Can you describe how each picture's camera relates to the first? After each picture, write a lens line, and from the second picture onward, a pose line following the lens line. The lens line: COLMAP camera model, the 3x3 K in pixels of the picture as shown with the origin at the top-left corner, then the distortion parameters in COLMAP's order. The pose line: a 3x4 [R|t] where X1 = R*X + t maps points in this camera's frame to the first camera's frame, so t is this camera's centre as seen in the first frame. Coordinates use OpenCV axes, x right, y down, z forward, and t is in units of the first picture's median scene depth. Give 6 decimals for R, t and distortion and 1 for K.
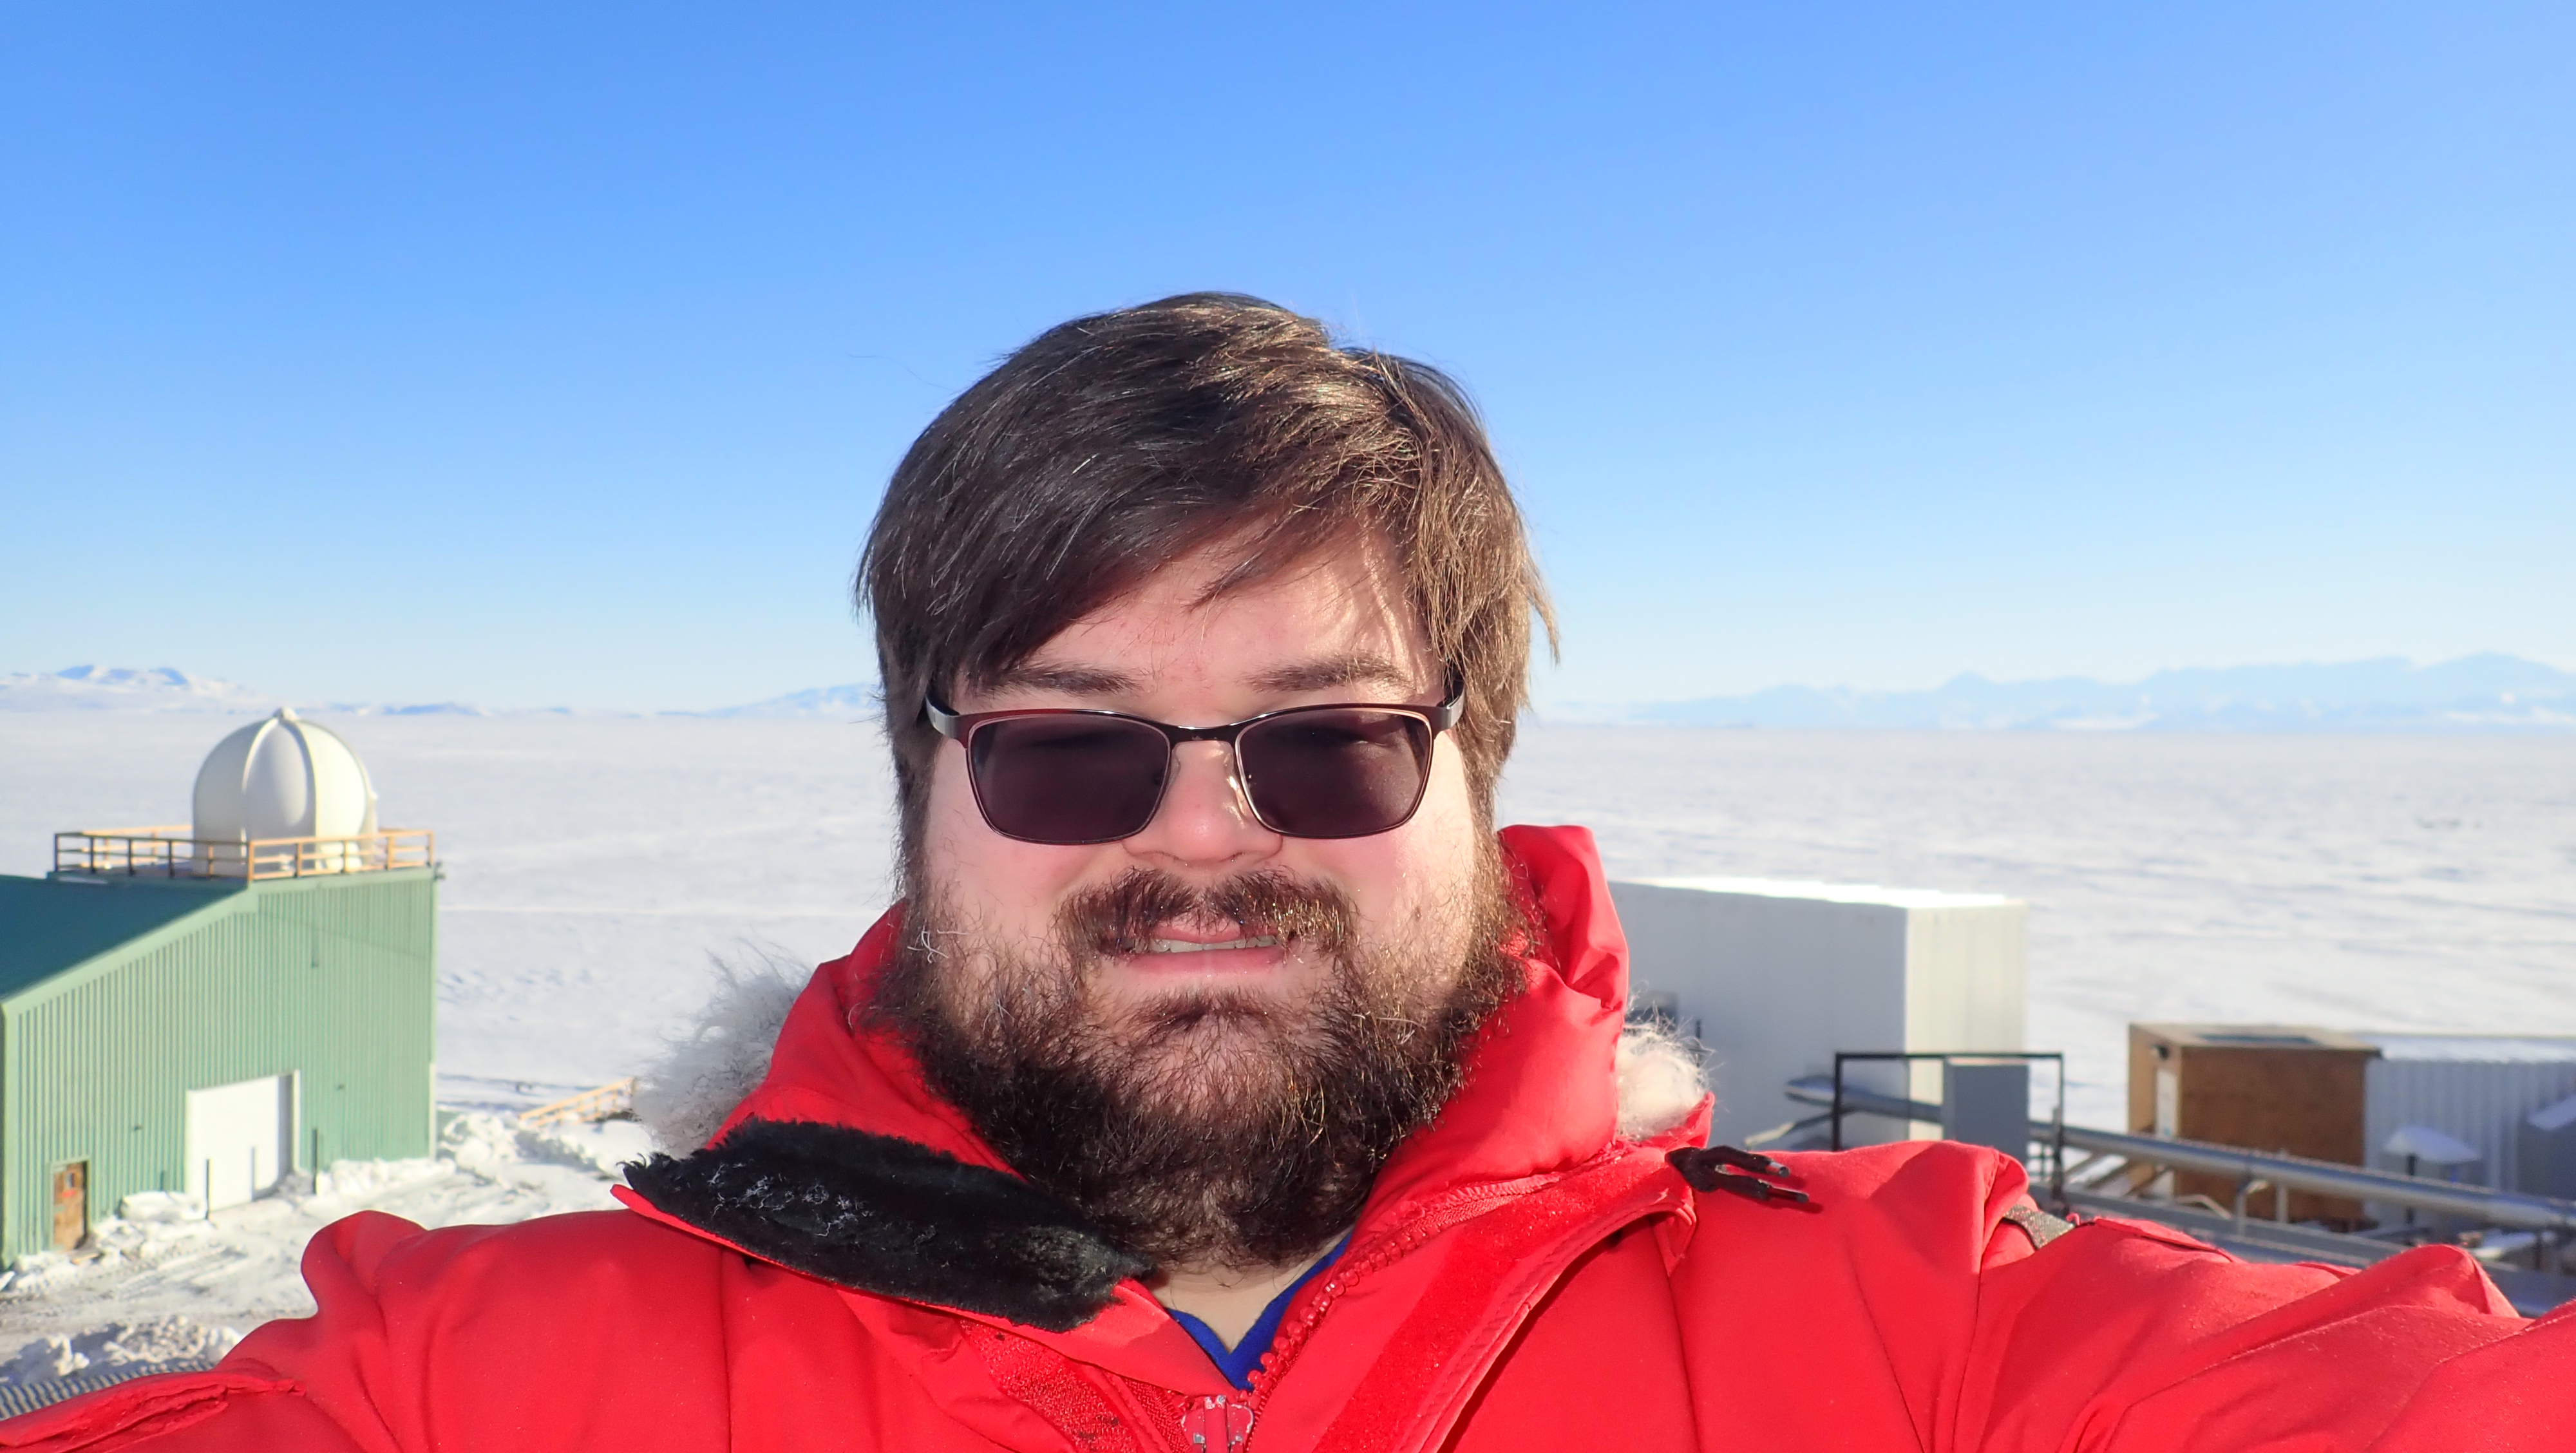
lens RADIAL K [[1666.4, 0, 1284.6], [0, 1666.4, 738.0], [0, 0, 1]] dist [-0.001263, -0.002550]
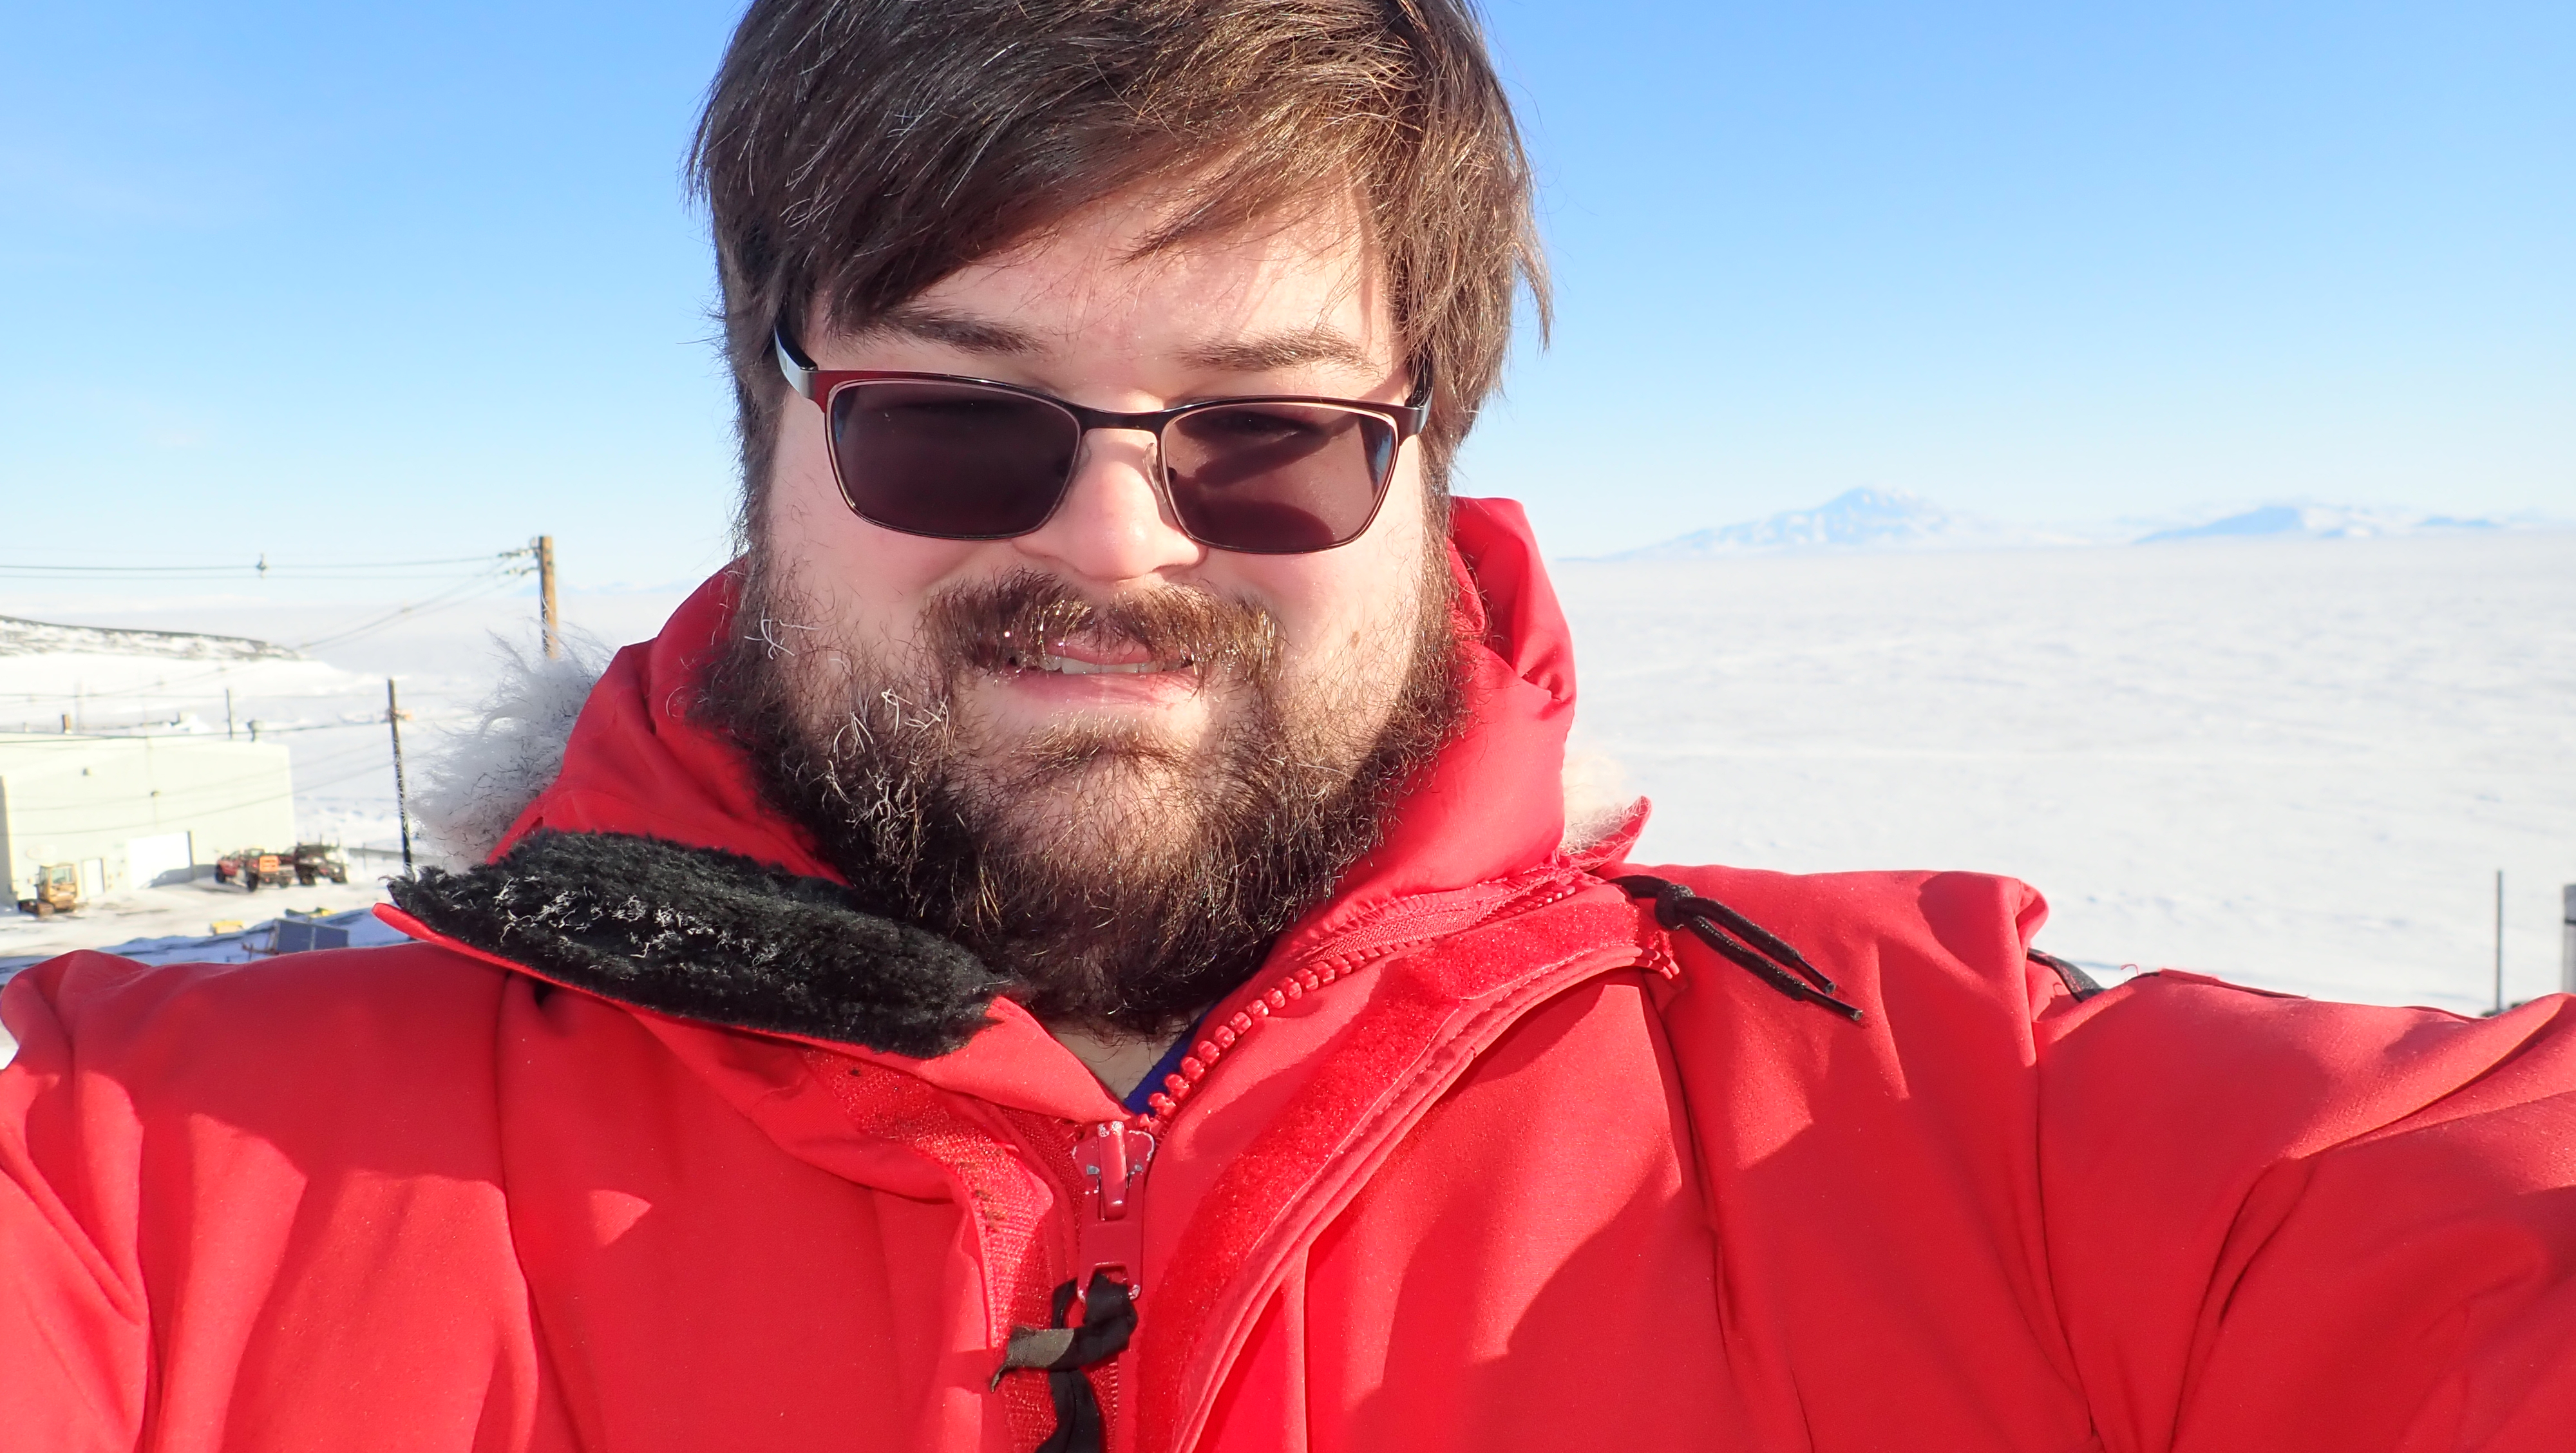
lens RADIAL K [[1666.4, 0, 1283.6], [0, 1666.4, 736.1], [0, 0, 1]] dist [-0.001263, -0.002550]
pose [[0.992066, 0.079220, 0.097616, -0.036062], [-0.100371, 0.966658, 0.235580, -0.049339], [-0.075698, -0.243509, 0.966940, 0.161797]]
